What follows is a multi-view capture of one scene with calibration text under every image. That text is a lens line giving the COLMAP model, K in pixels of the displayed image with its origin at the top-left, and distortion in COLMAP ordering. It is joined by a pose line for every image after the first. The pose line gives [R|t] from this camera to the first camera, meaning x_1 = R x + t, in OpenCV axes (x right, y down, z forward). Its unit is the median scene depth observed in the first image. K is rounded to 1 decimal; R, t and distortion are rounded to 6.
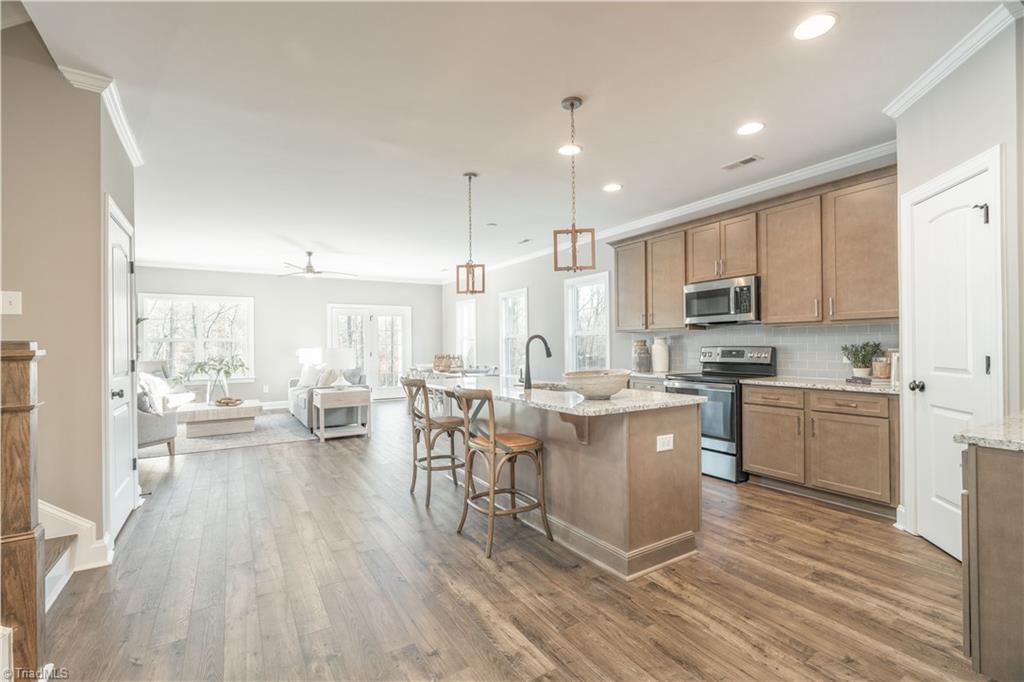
lens RADIAL K [[460.9, 0, 512.0], [0, 460.9, 341.0], [0, 0, 1]] dist [0.000466, -0.000047]
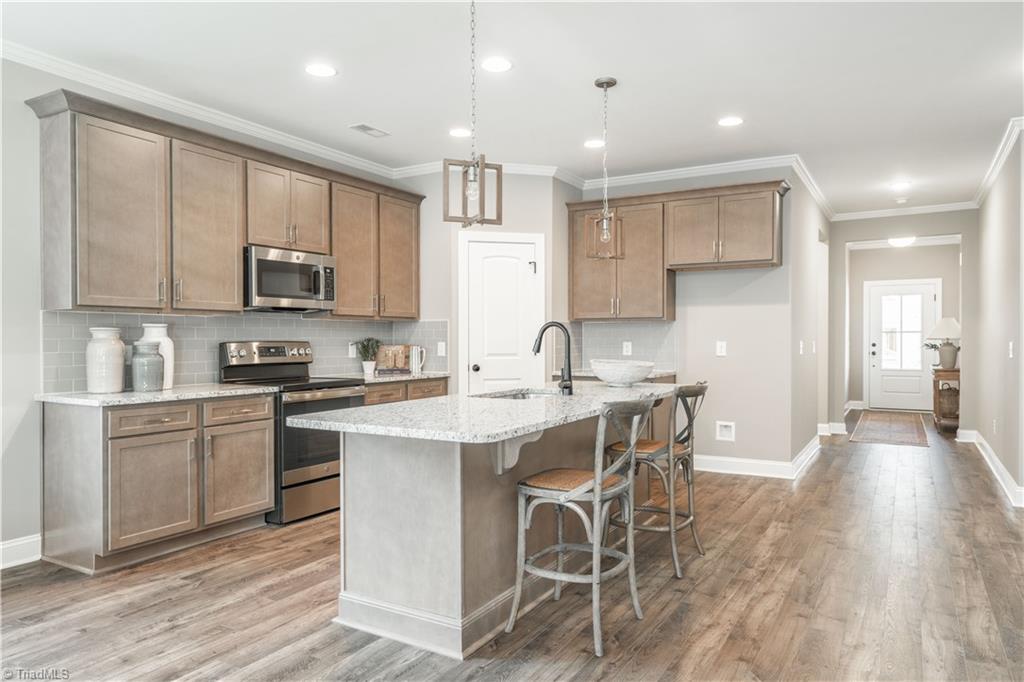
lens RADIAL K [[678.1, 0, 488.3], [0, 678.1, 356.8], [0, 0, 1]] dist [-0.004674, -0.002531]
pose [[-0.451232, -0.012923, 0.892313, -0.779834], [-0.002760, 0.999911, 0.013085, 0.025957], [-0.892402, 0.003441, -0.451227, 1.434023]]
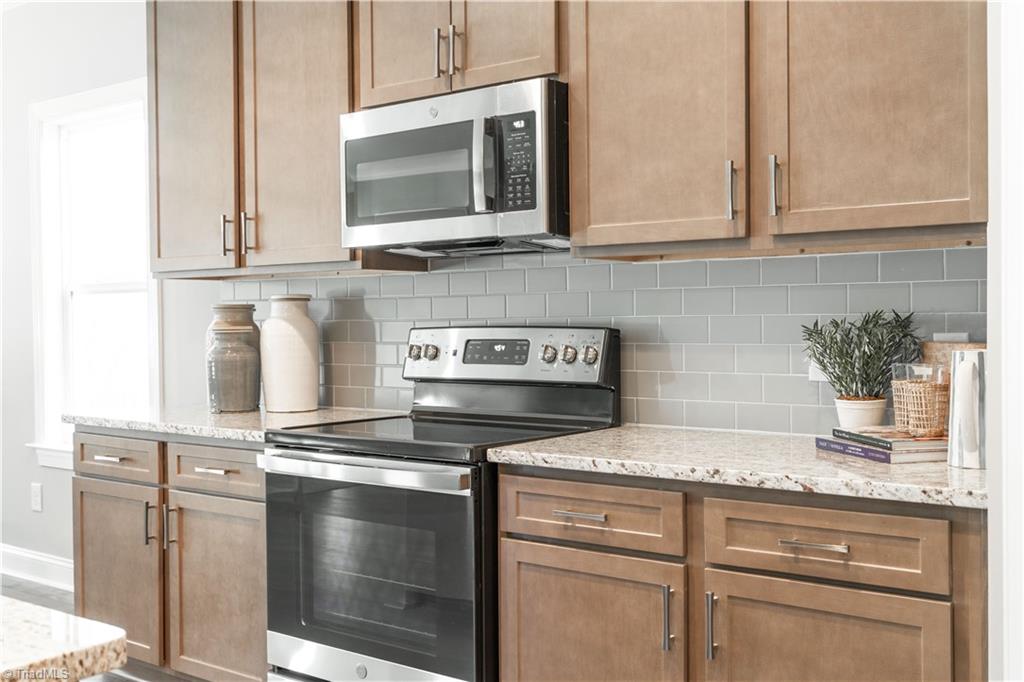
lens RADIAL K [[1094.1, 0, 512.0], [0, 1094.1, 341.0], [0, 0, 1]] dist [0.007605, 0.014037]
pose [[0.936528, -0.015140, 0.350265, 0.293391], [0.003494, 0.999421, 0.033855, -0.003056], [-0.350575, -0.030482, 0.936039, 0.407638]]
